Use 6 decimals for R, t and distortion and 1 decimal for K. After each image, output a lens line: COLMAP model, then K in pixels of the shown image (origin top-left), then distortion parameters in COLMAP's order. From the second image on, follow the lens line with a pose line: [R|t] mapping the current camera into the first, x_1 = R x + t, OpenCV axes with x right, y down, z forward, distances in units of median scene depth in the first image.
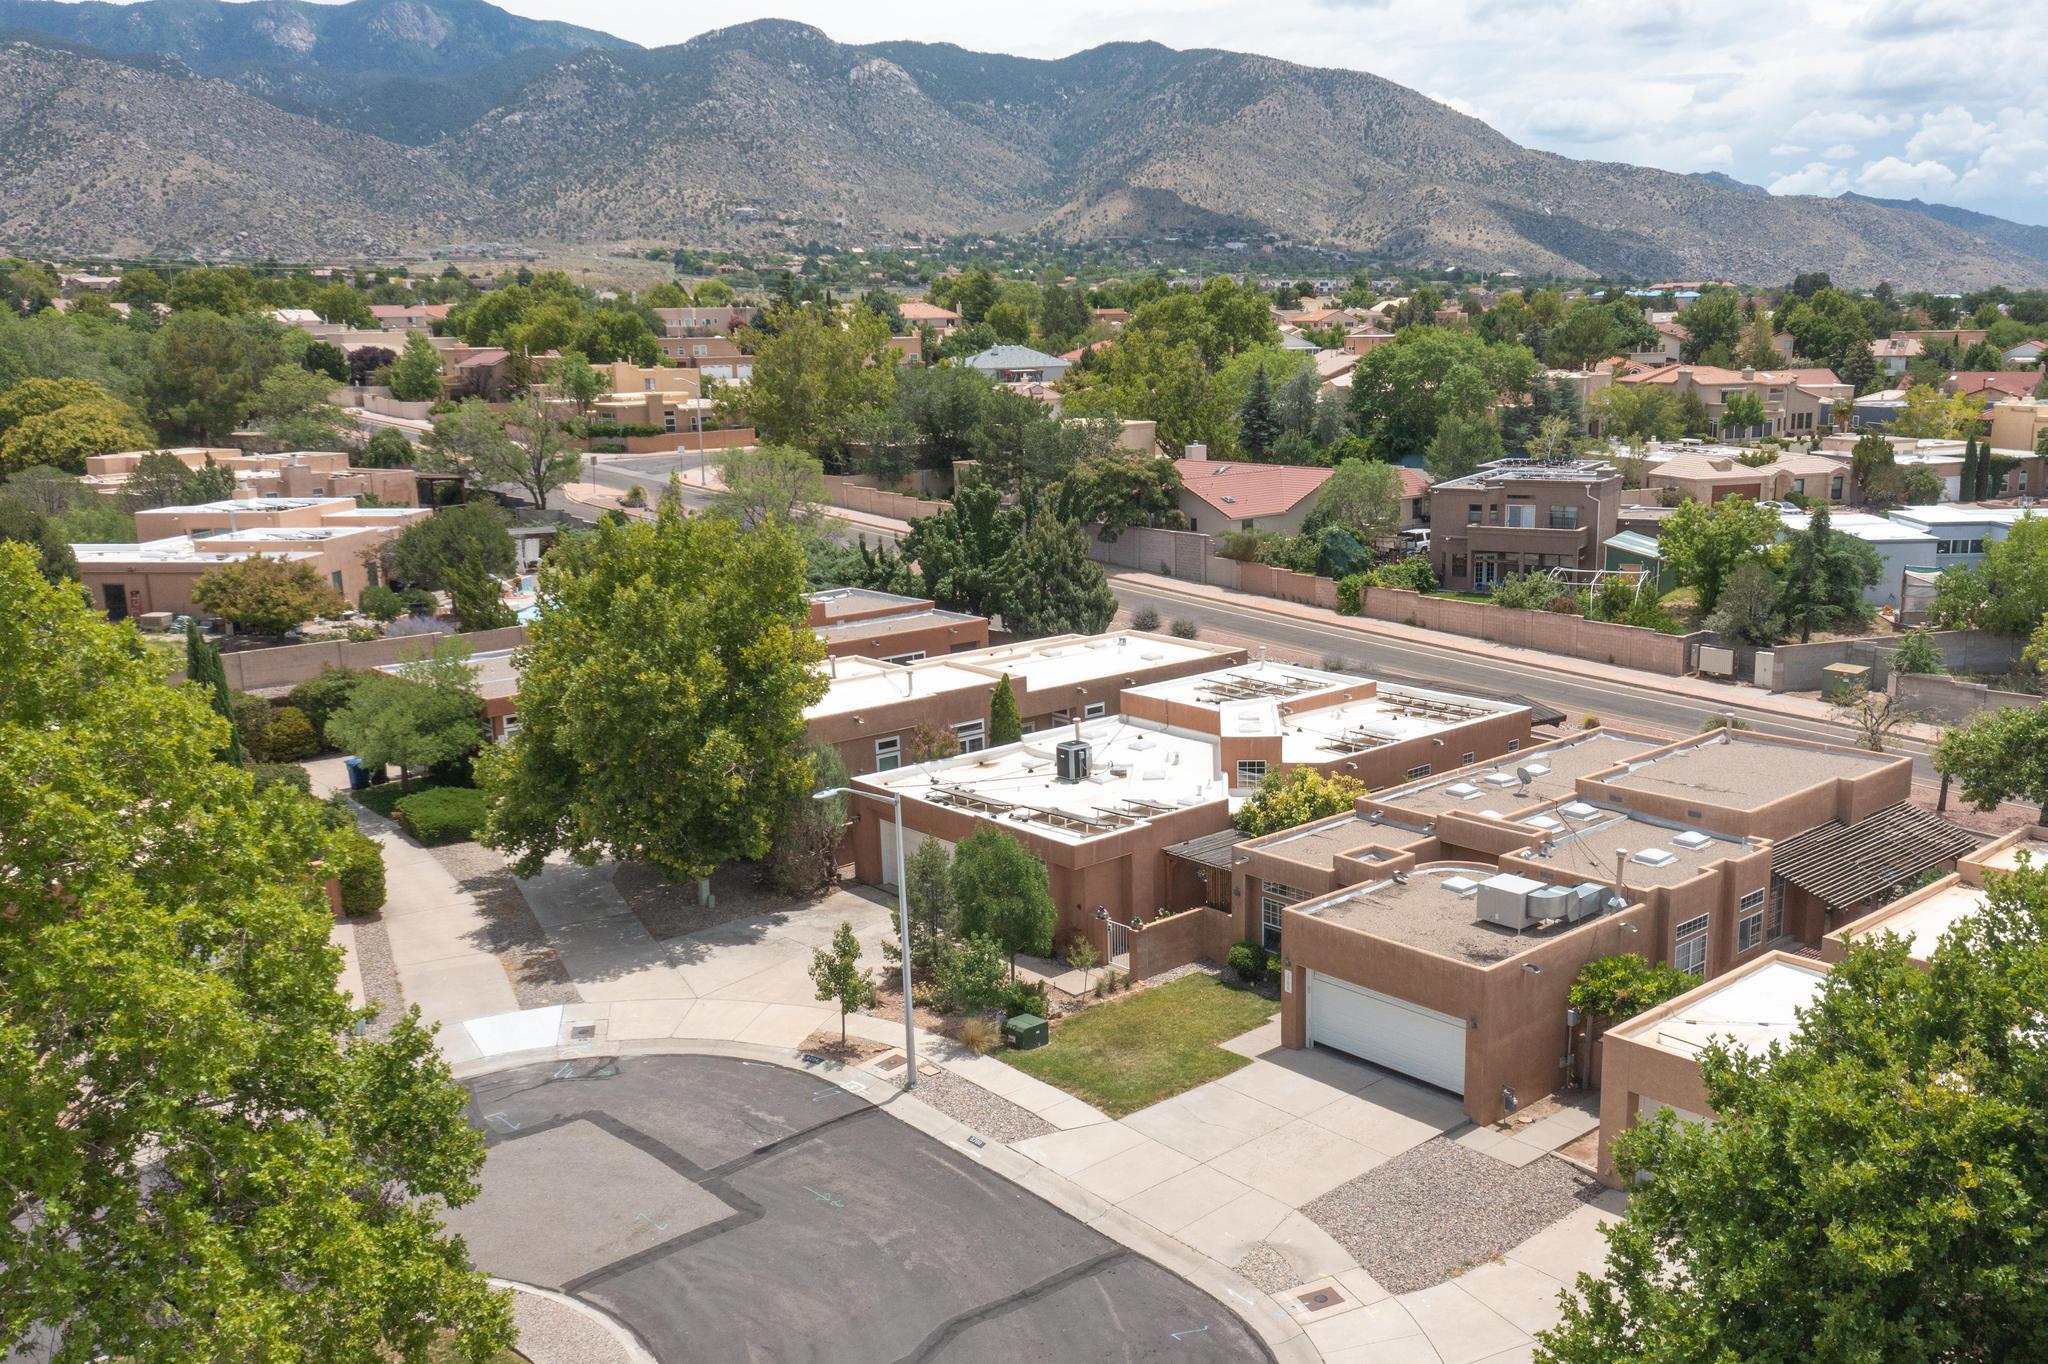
lens RADIAL K [[1787.0, 0, 1172.5], [0, 1787.0, 744.3], [0, 0, 1]] dist [-0.003590, -0.019611]
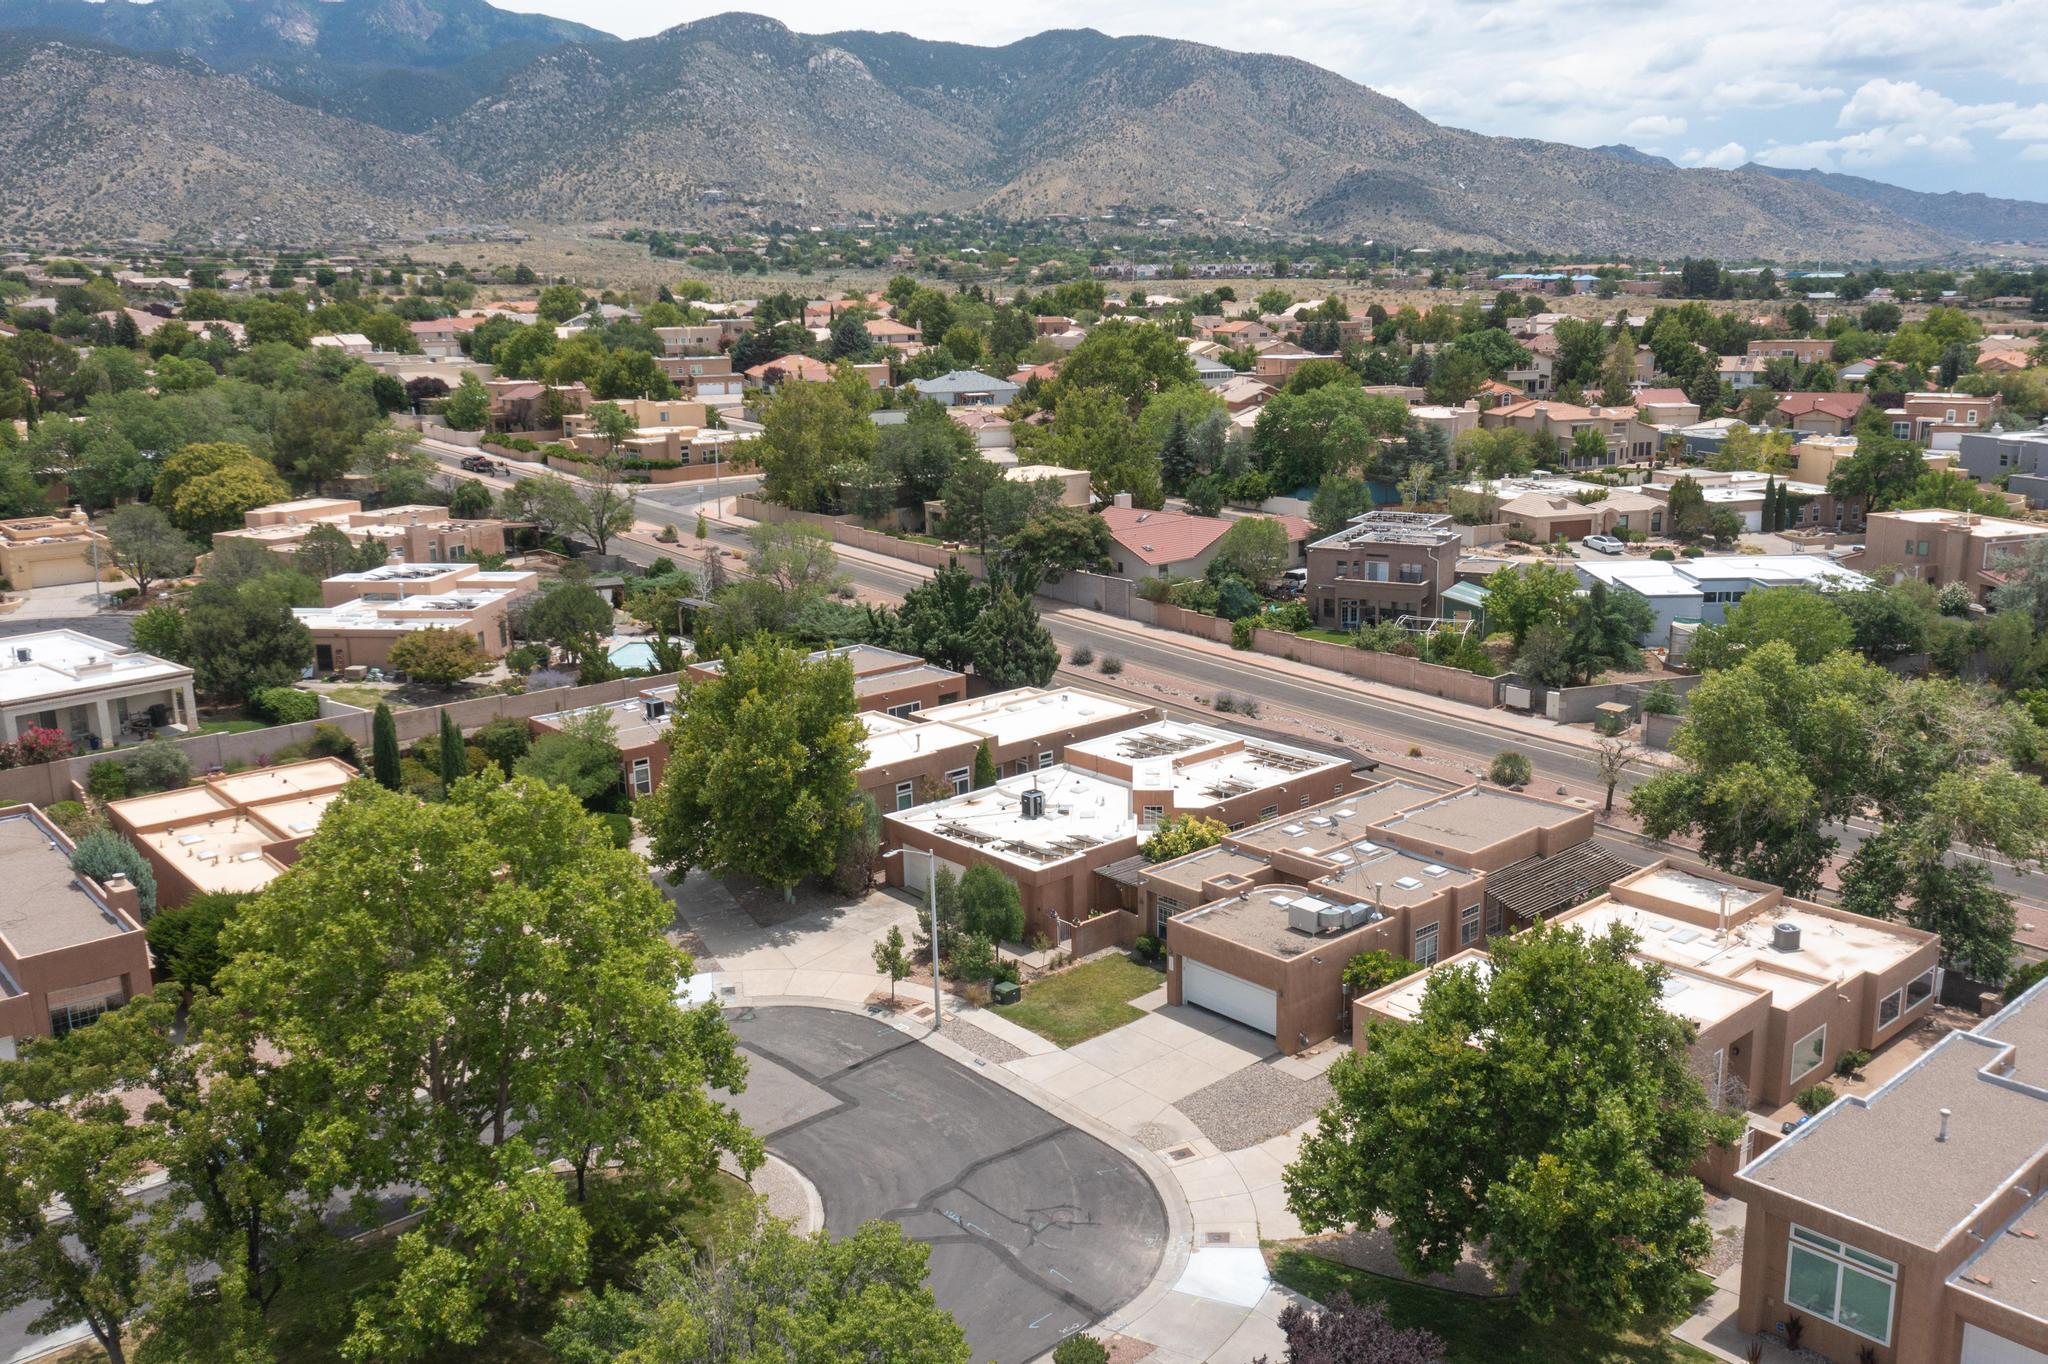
lens RADIAL K [[1680.2, 0, 1063.3], [0, 1680.2, 681.8], [0, 0, 1]] dist [-0.003599, -0.038081]
pose [[0.999659, 0.002912, -0.025950, 0.002639], [-0.002947, 0.999995, -0.001313, -0.046640], [0.025946, 0.001389, 0.999662, -0.201318]]
